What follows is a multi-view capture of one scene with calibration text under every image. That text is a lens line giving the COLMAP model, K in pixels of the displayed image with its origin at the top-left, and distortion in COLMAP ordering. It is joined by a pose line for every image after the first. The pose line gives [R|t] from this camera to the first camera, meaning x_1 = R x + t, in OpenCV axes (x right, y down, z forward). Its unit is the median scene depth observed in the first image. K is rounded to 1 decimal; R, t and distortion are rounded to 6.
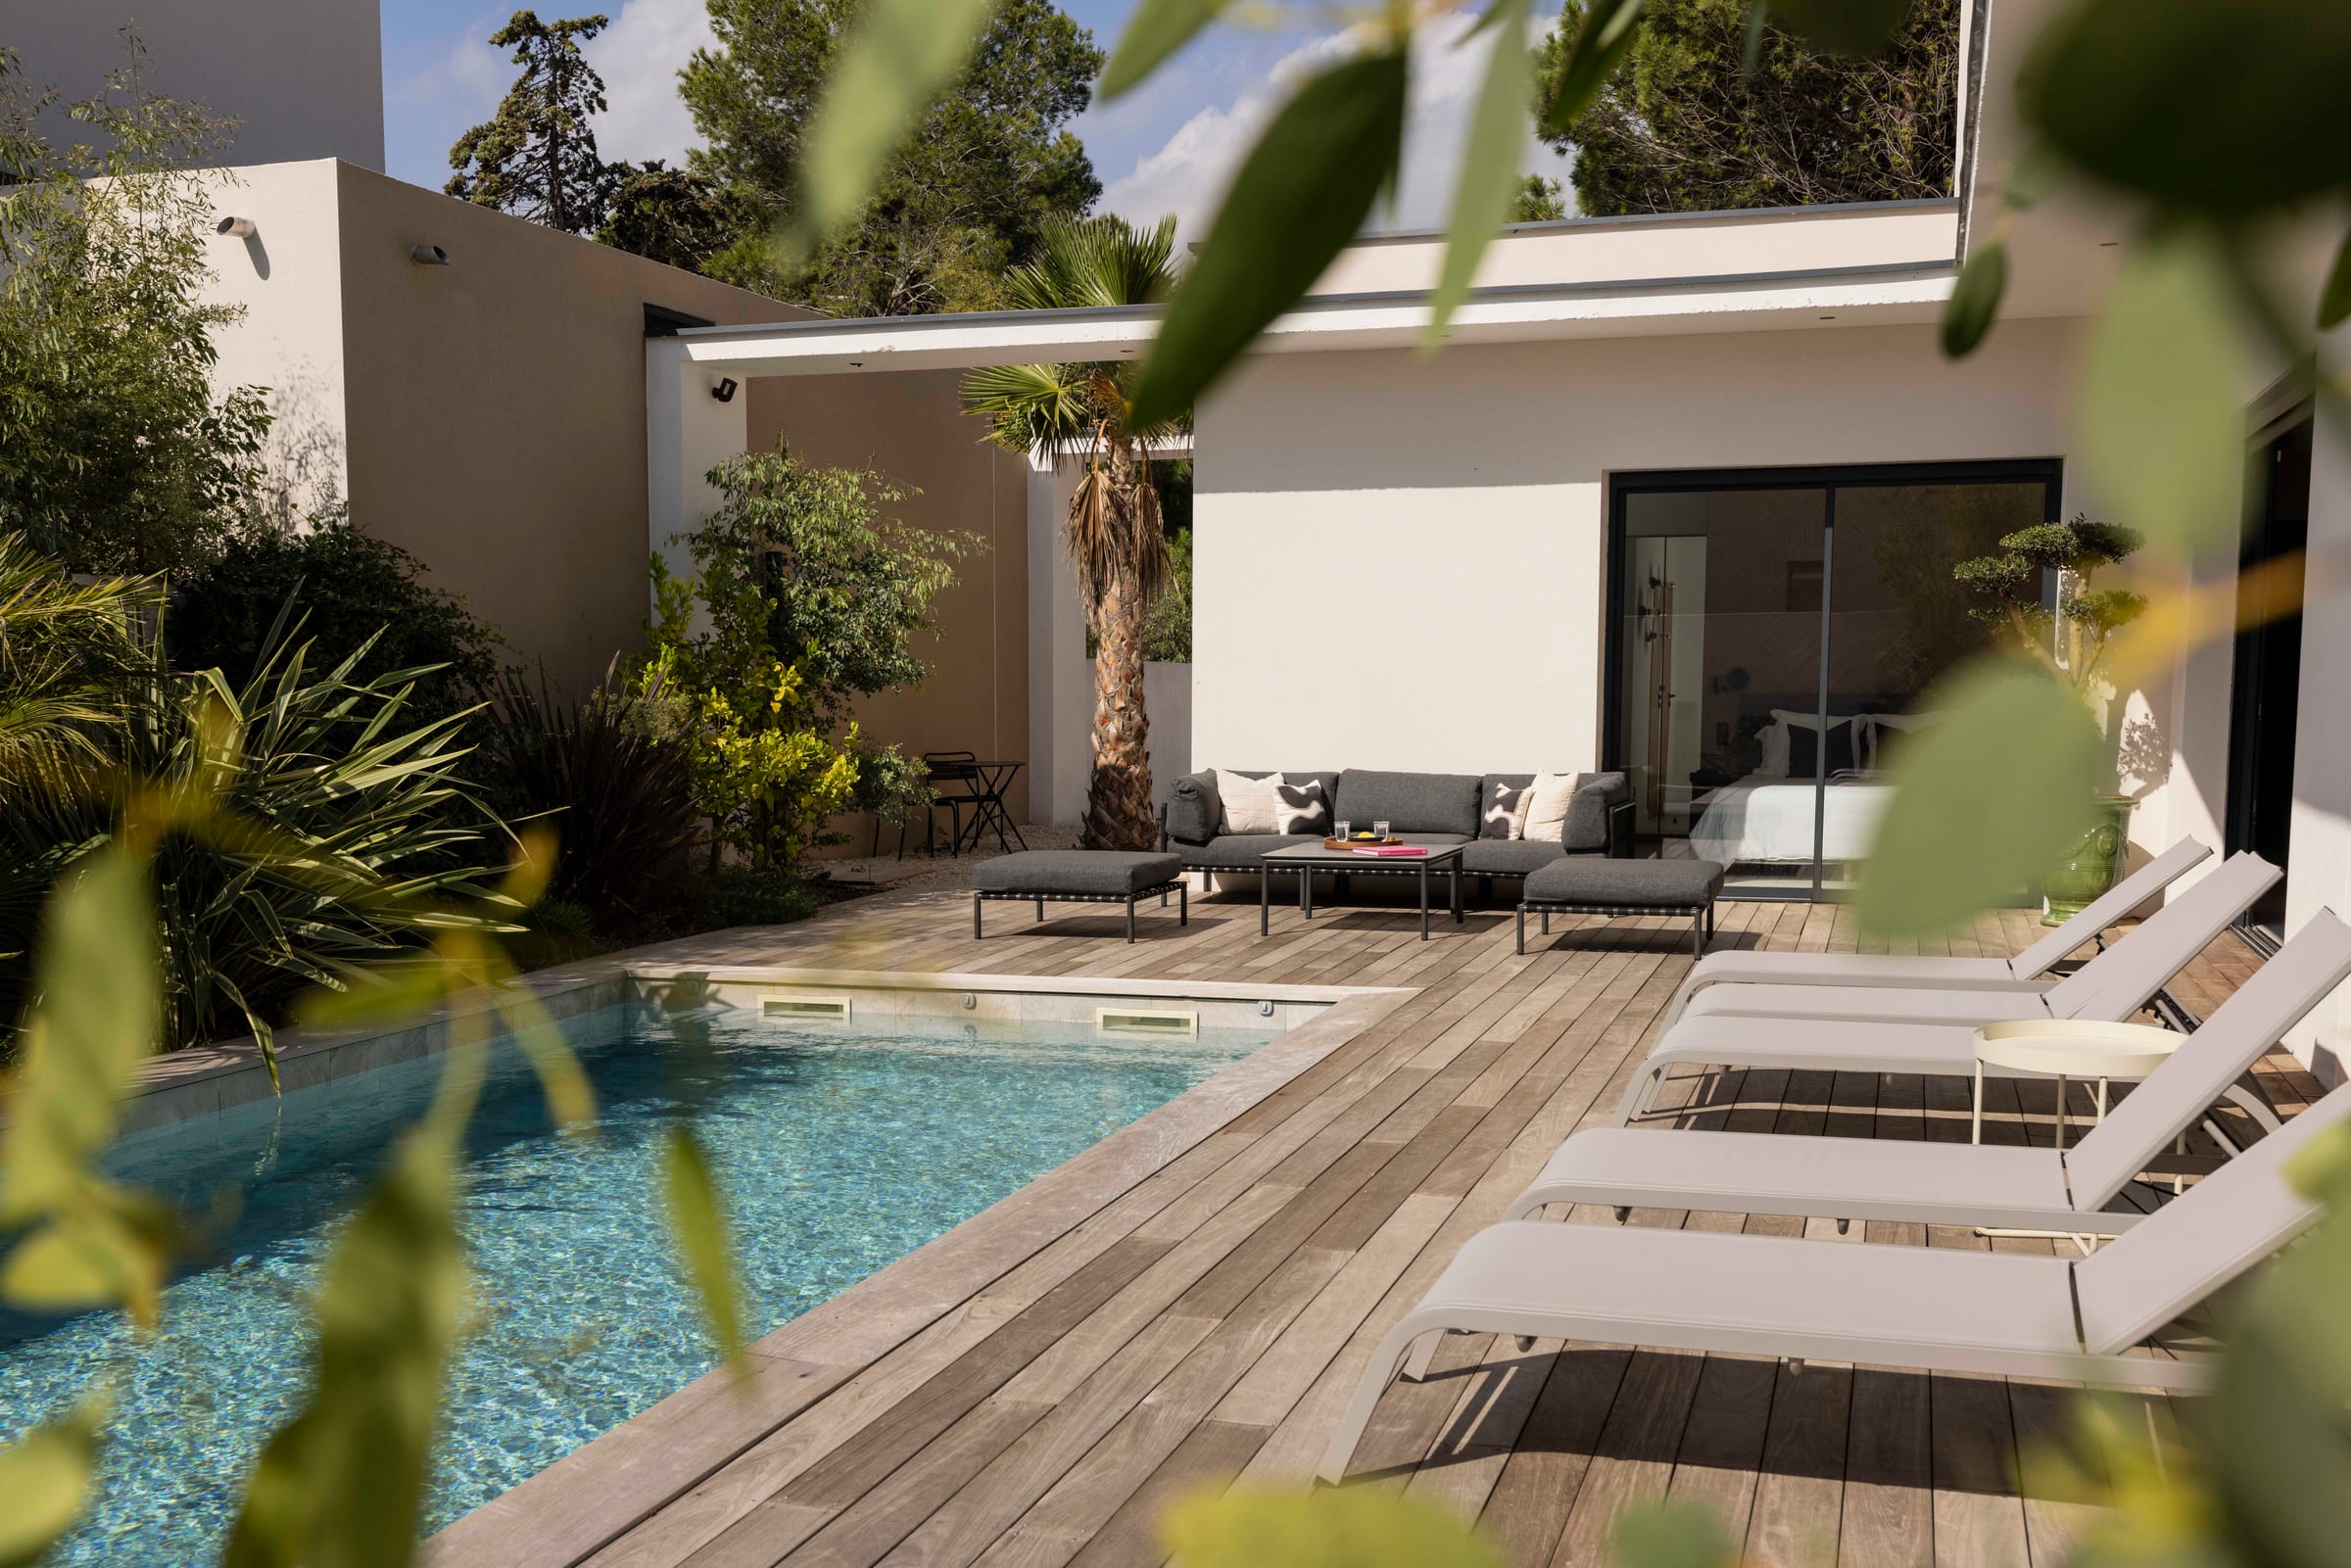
lens RADIAL K [[2374.1, 0, 1175.1], [0, 2374.1, 794.5], [0, 0, 1]] dist [0.019108, 0.000000]
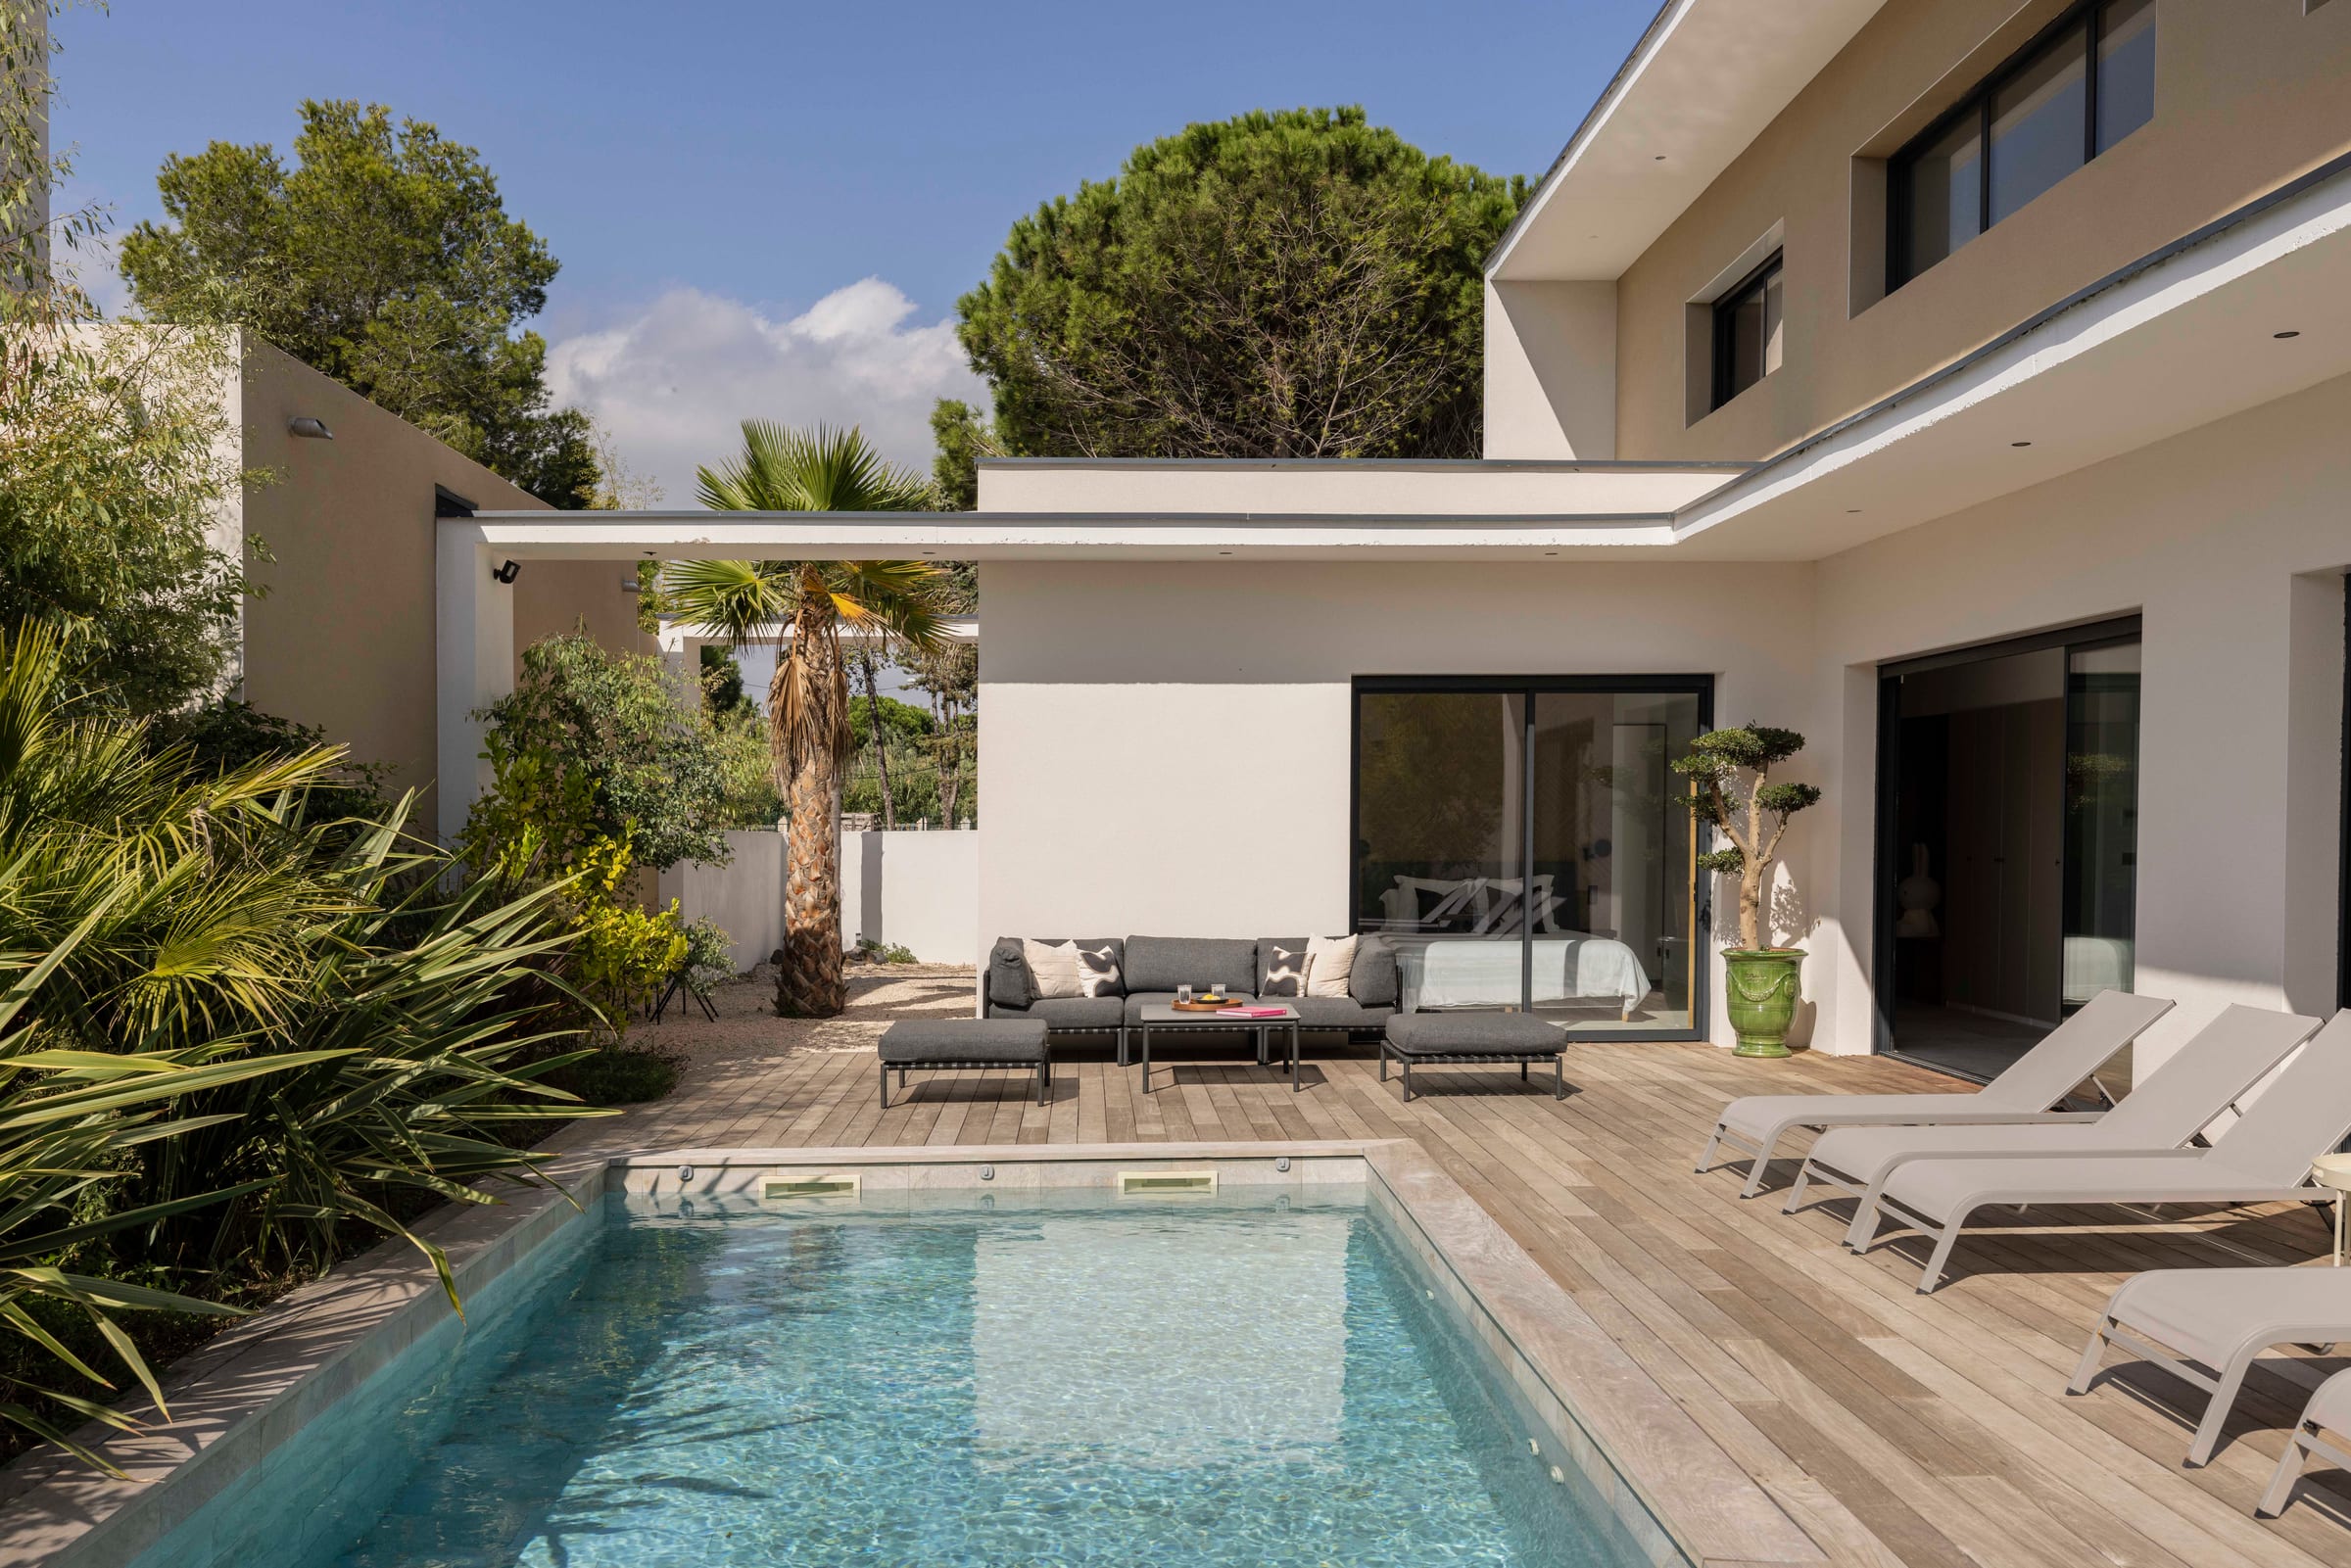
lens RADIAL K [[2105.3, 0, 1177.2], [0, 2105.3, 782.3], [0, 0, 1]] dist [0.006680, 0.015581]
pose [[0.940807, 0.005751, 0.338894, -0.228252], [0.018811, 0.997429, -0.069149, -0.013052], [-0.338420, 0.071431, 0.938280, 0.064623]]
